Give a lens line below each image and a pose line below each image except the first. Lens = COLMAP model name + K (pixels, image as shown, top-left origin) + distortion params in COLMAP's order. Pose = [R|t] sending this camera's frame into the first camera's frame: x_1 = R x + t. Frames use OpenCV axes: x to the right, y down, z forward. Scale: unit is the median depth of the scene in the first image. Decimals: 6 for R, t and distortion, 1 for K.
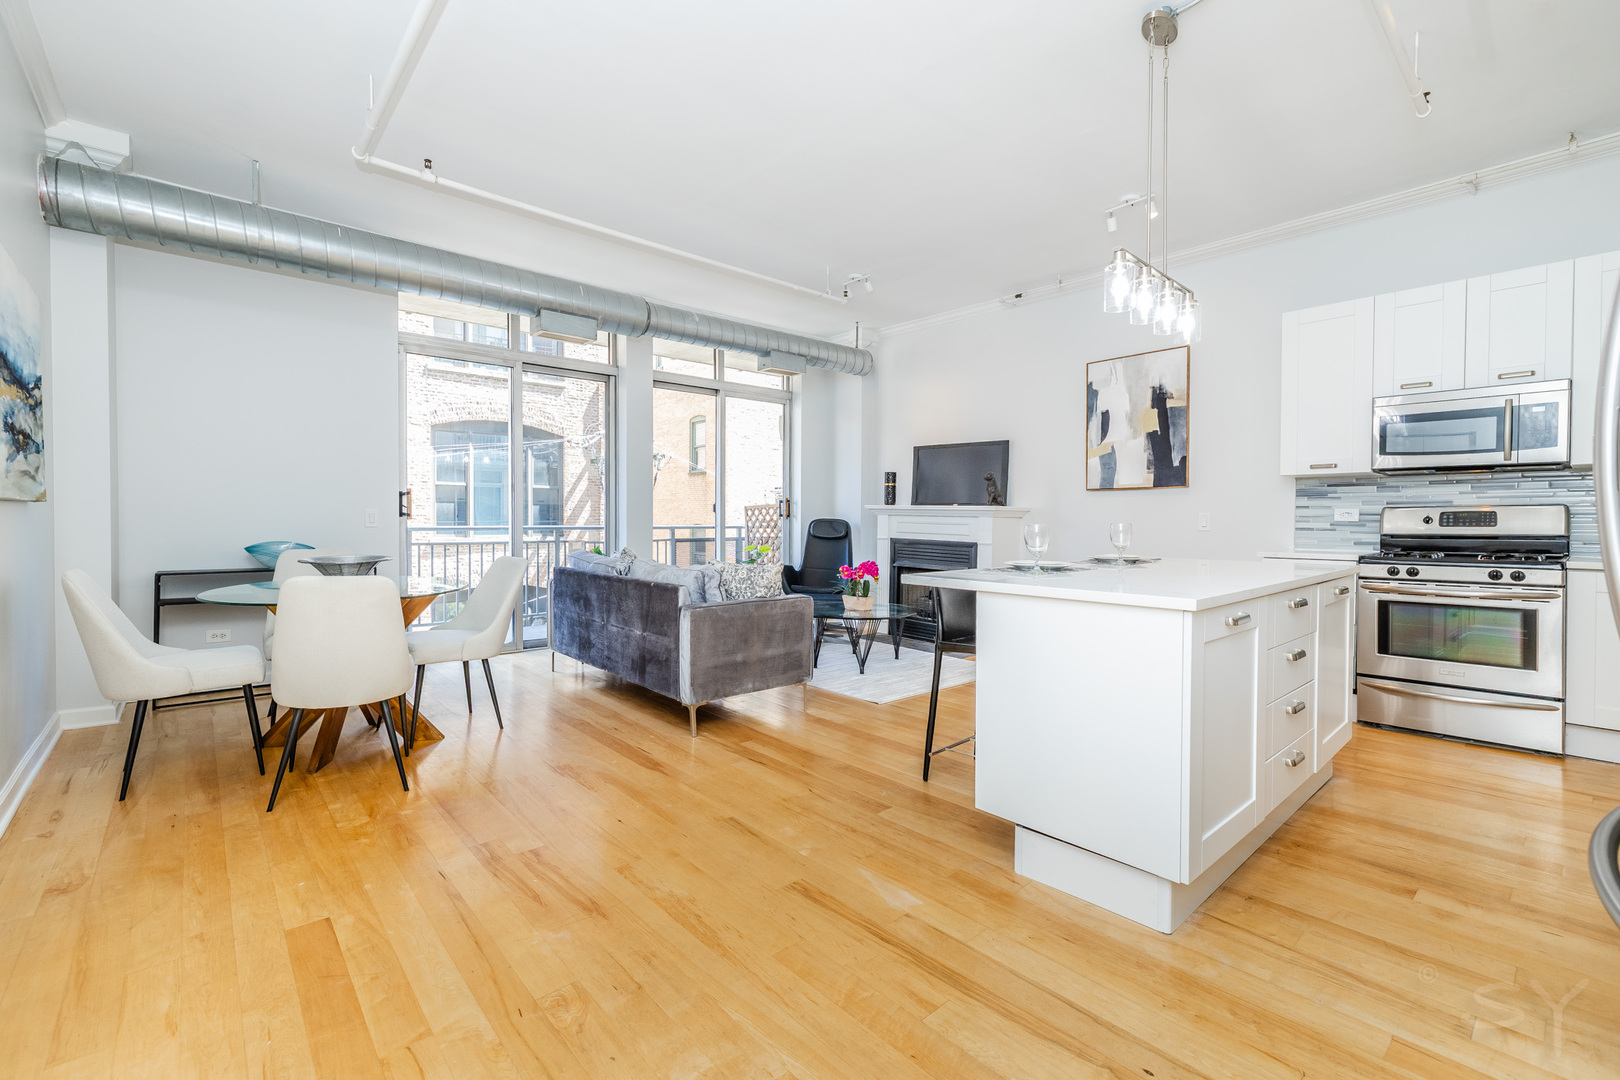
lens RADIAL K [[685.8, 0, 821.1], [0, 685.8, 529.4], [0, 0, 1]] dist [0.002181, 0.000148]
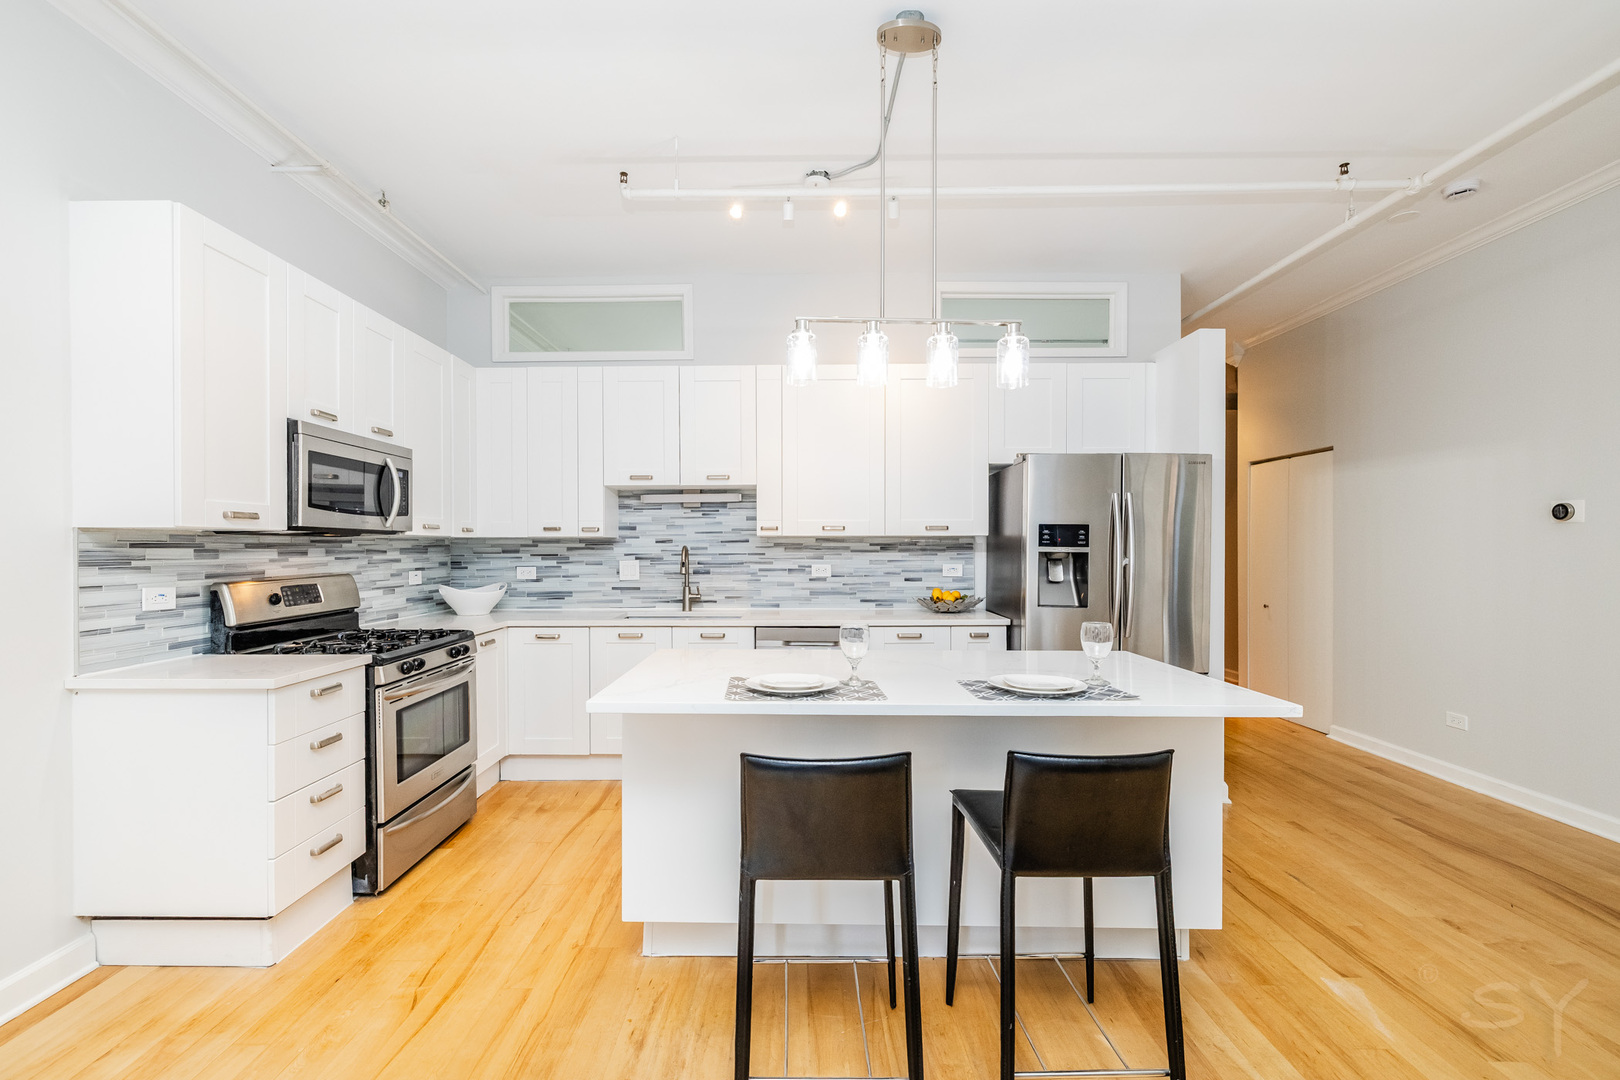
lens RADIAL K [[659.4, 0, 810.5], [0, 659.4, 549.9], [0, 0, 1]] dist [0.001916, 0.000197]
pose [[-0.746733, -0.001365, 0.665123, 0.005419], [0.011749, 0.999815, 0.015242, -0.053923], [-0.665020, 0.019196, -0.746579, 0.898585]]
